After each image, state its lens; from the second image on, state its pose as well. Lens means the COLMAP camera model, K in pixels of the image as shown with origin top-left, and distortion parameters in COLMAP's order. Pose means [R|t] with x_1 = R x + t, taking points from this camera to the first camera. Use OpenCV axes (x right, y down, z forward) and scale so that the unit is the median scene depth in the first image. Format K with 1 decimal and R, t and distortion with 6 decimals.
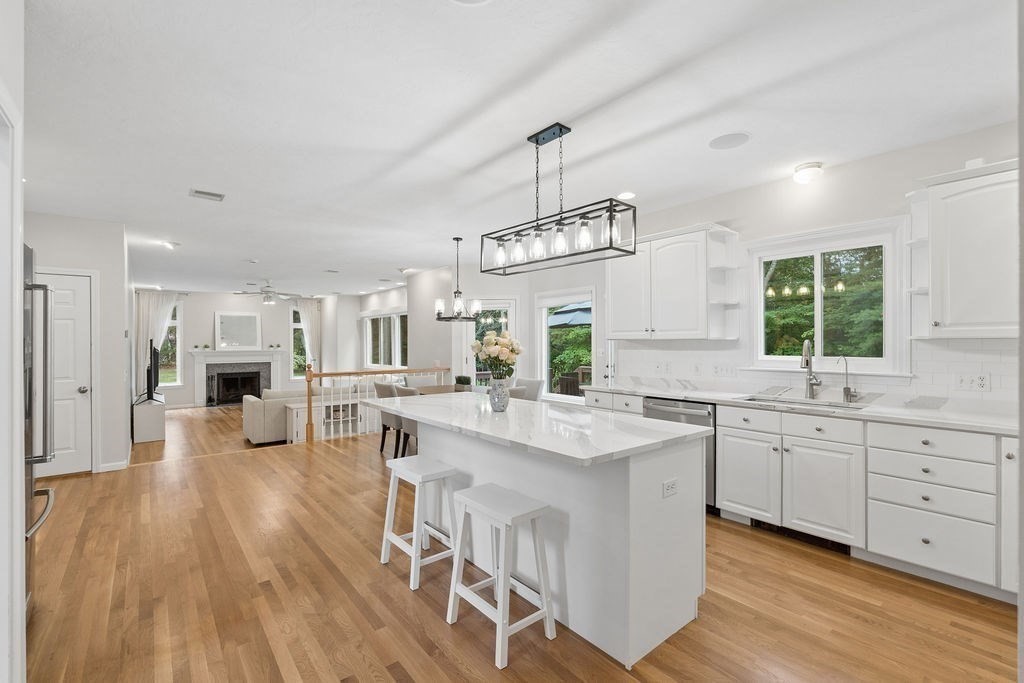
lens RADIAL K [[452.7, 0, 512.0], [0, 452.7, 341.5], [0, 0, 1]] dist [-0.011509, -0.000974]
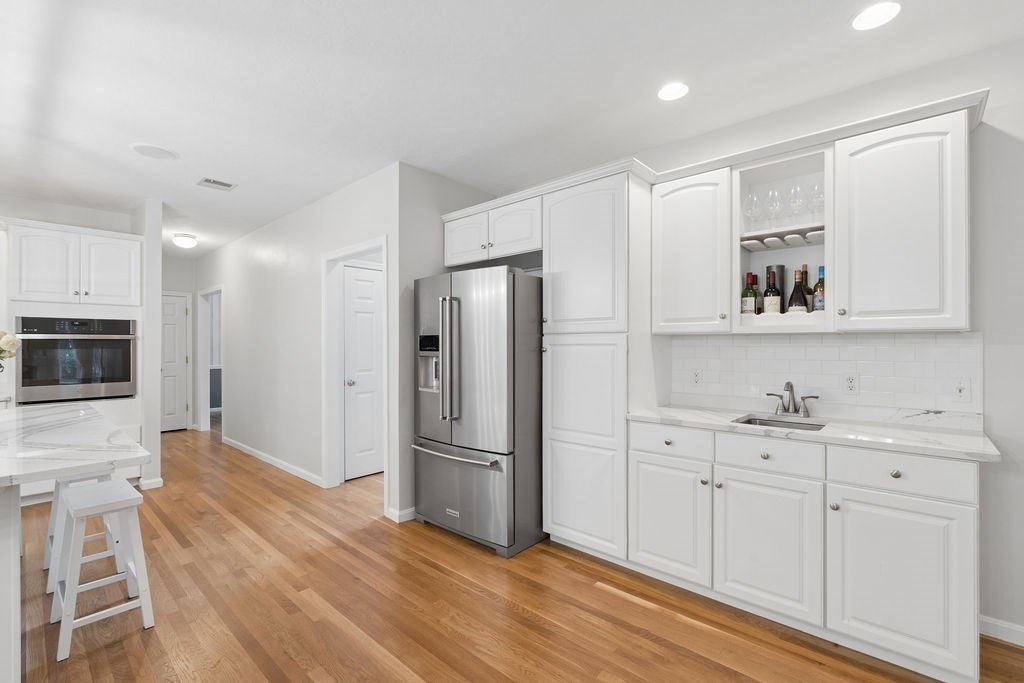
lens RADIAL K [[452.4, 0, 512.0], [0, 452.4, 341.5], [0, 0, 1]] dist [-0.002869, -0.001618]
pose [[-0.988693, 0.005101, -0.149867, -0.193278], [0.006684, 0.999927, -0.010059, 0.005847], [0.149805, -0.010947, -0.988655, 0.459938]]
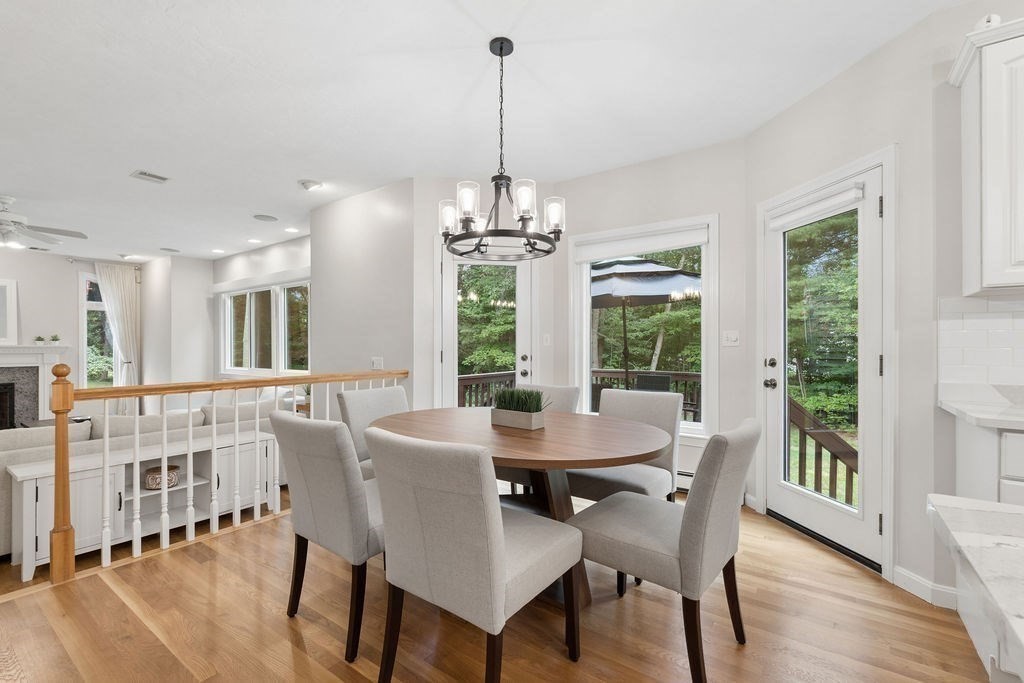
lens RADIAL K [[452.4, 0, 512.0], [0, 452.4, 341.5], [0, 0, 1]] dist [-0.002869, -0.001618]
pose [[0.965079, 0.003681, 0.261933, -0.108080], [-0.001939, 0.999974, -0.006907, 0.018294], [-0.261951, 0.006158, 0.965061, 0.309981]]
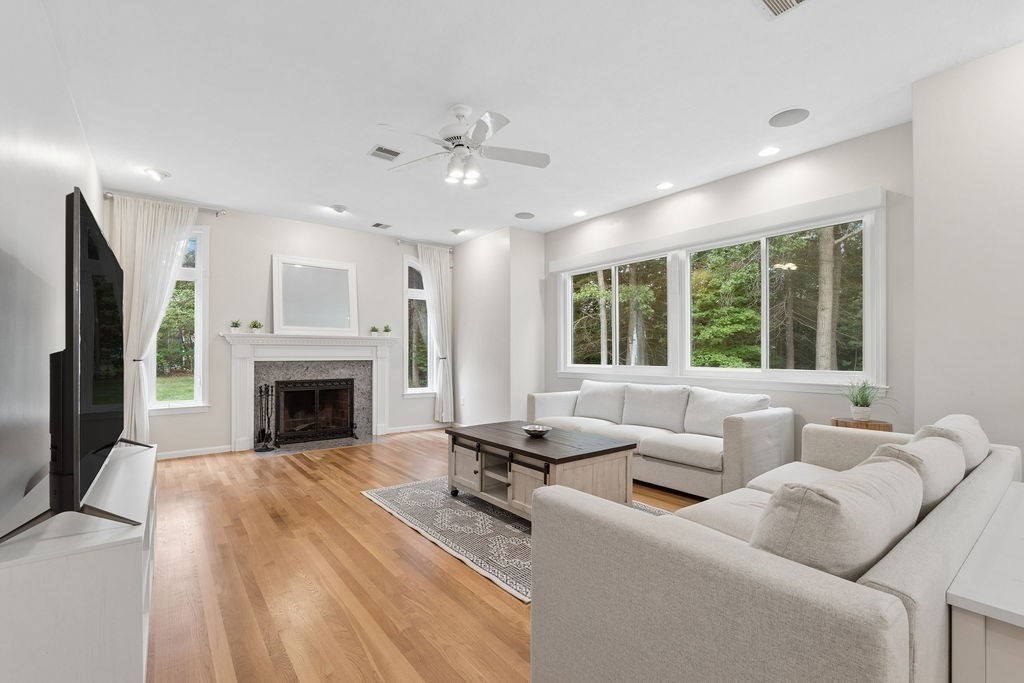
lens RADIAL K [[453.4, 0, 512.2], [0, 453.4, 350.5], [0, 0, 1]] dist [-0.013533, -0.000200]
pose [[0.999771, 0.004906, -0.020834, -0.402354], [-0.004994, 0.999979, -0.004188, 0.039338], [0.020813, 0.004291, 0.999774, 0.534812]]
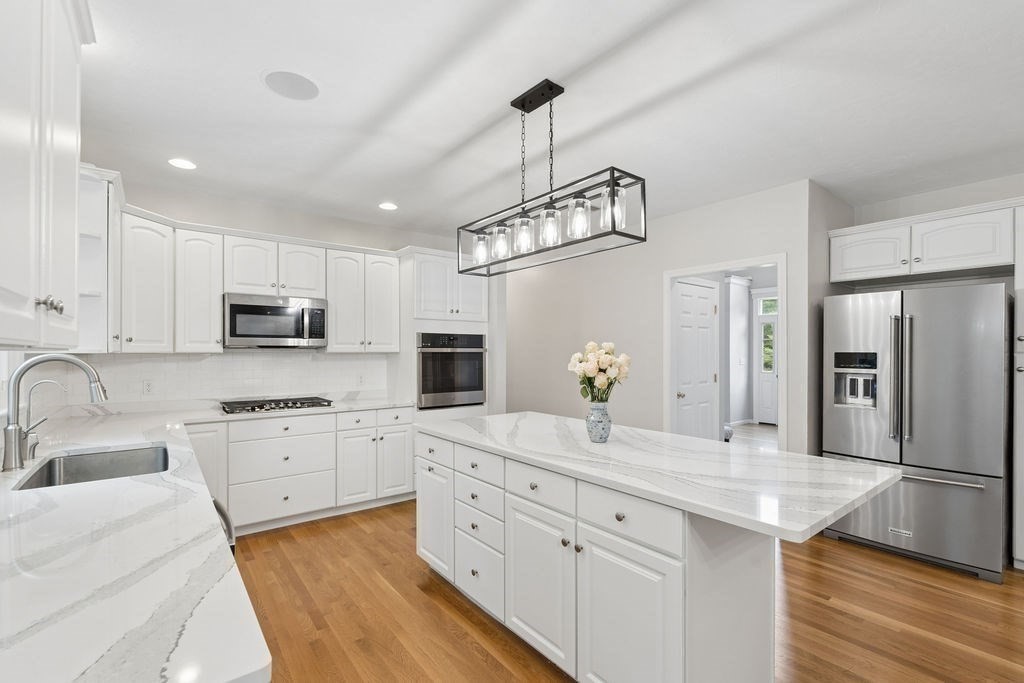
lens RADIAL K [[452.7, 0, 512.0], [0, 452.7, 341.5], [0, 0, 1]] dist [-0.011509, -0.000974]
pose [[-0.999892, 0.002584, 0.014489, 0.032267], [0.002195, 0.999638, -0.026832, -0.000443], [-0.014553, -0.026797, -0.999535, 0.457821]]
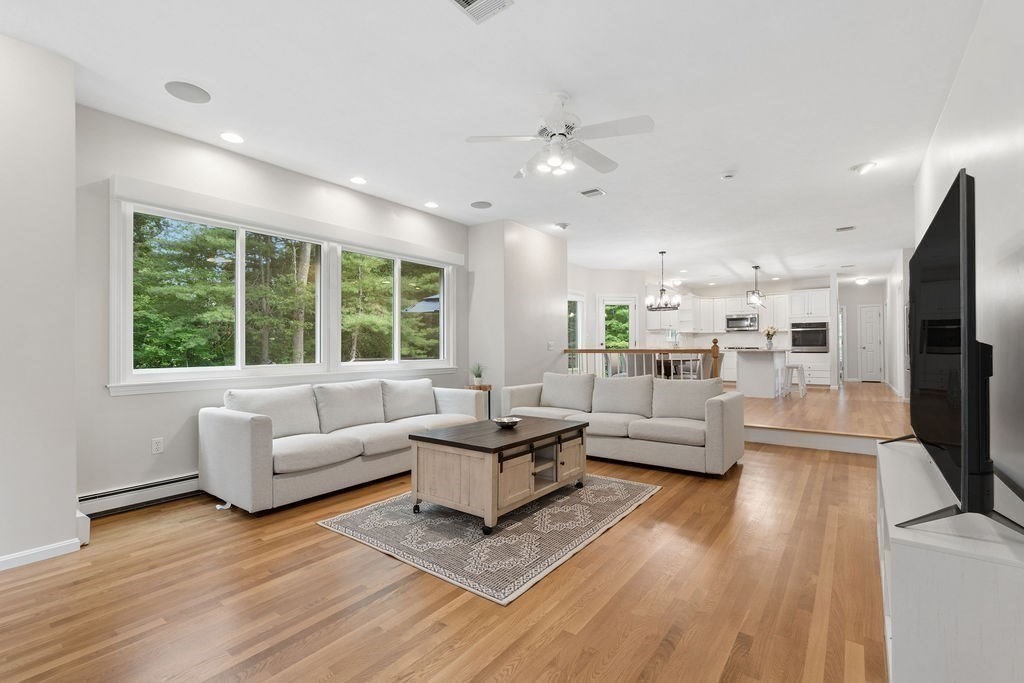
lens RADIAL K [[452.4, 0, 512.0], [0, 452.4, 341.5], [0, 0, 1]] dist [-0.002869, -0.001618]
pose [[-0.238109, 0.018664, 0.971059, -0.702079], [0.000440, 0.999817, -0.019109, 0.040998], [-0.971238, -0.004123, -0.238074, 0.911298]]
